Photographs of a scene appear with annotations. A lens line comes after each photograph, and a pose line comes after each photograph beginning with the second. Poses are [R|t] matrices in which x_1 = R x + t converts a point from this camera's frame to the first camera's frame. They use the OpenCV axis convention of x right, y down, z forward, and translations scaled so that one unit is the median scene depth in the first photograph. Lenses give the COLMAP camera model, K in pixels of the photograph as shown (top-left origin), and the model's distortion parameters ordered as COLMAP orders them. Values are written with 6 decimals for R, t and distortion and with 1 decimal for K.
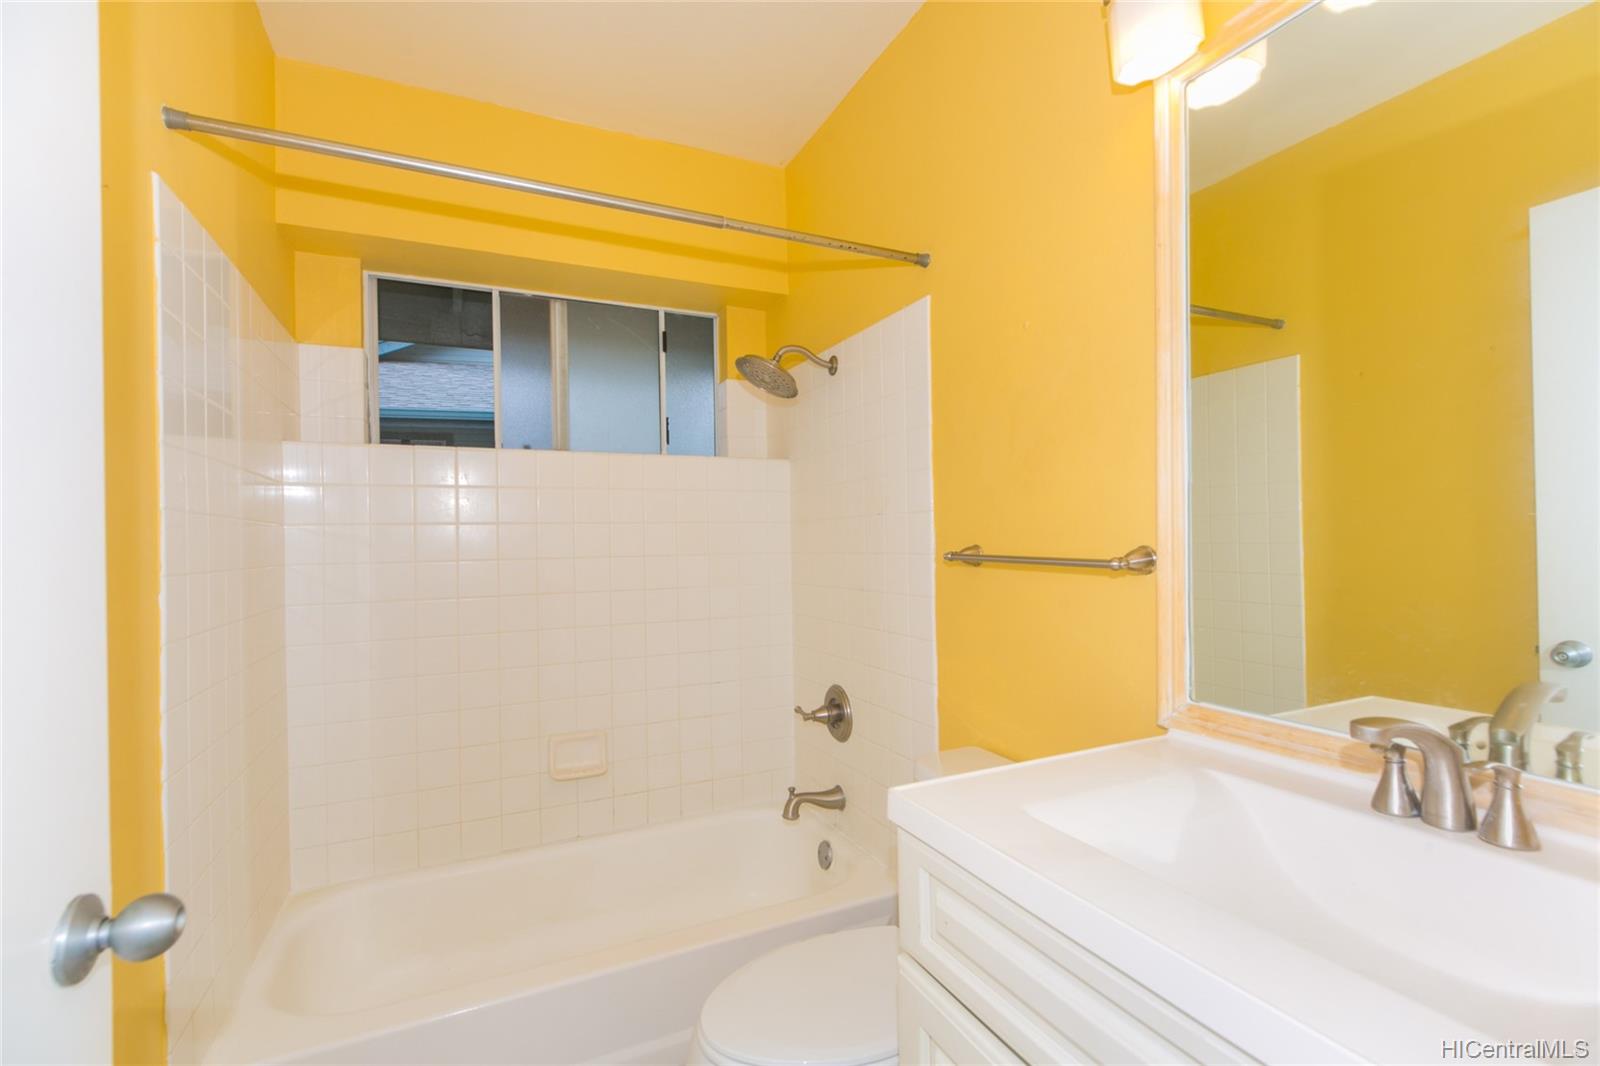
lens RADIAL K [[721.8, 0, 800.4], [0, 721.8, 535.4], [0, 0, 1]] dist [0.012964, -0.005881]
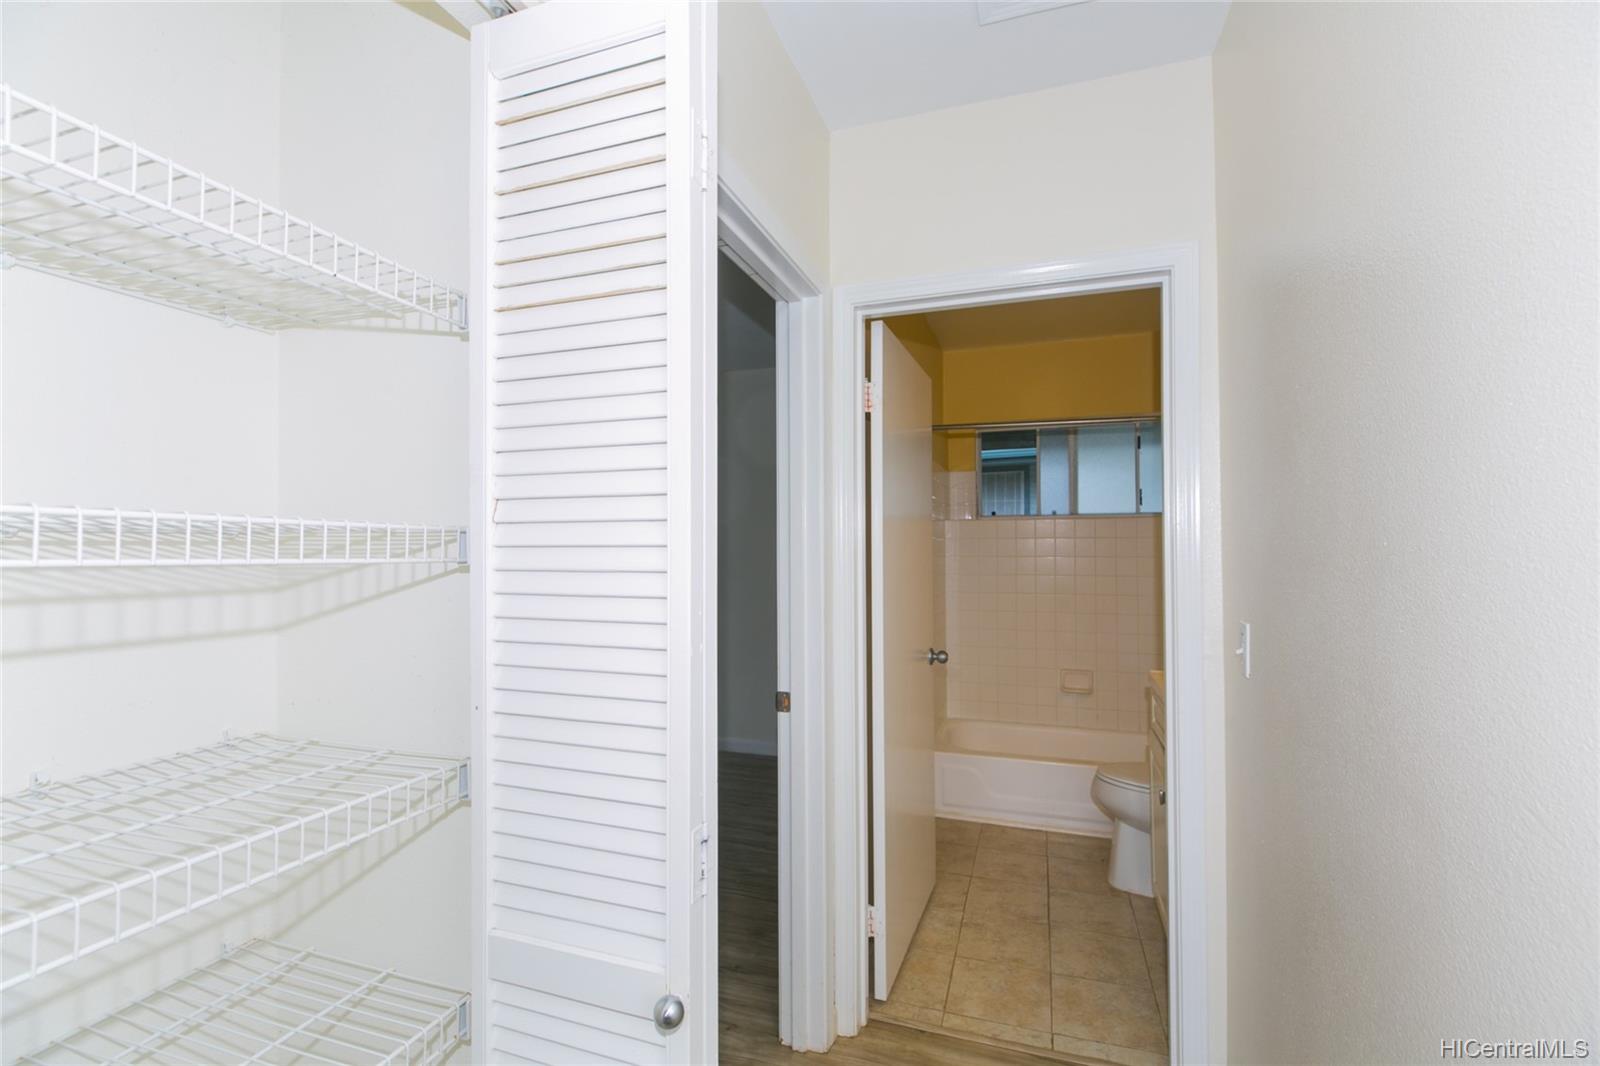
lens RADIAL K [[721.8, 0, 793.6], [0, 721.8, 536.4], [0, 0, 1]] dist [0.012964, -0.005881]
pose [[0.715363, 0.002160, -0.698749, 0.539024], [-0.007224, 0.999965, -0.004304, -0.080342], [0.698715, 0.008127, 0.715354, -0.955522]]
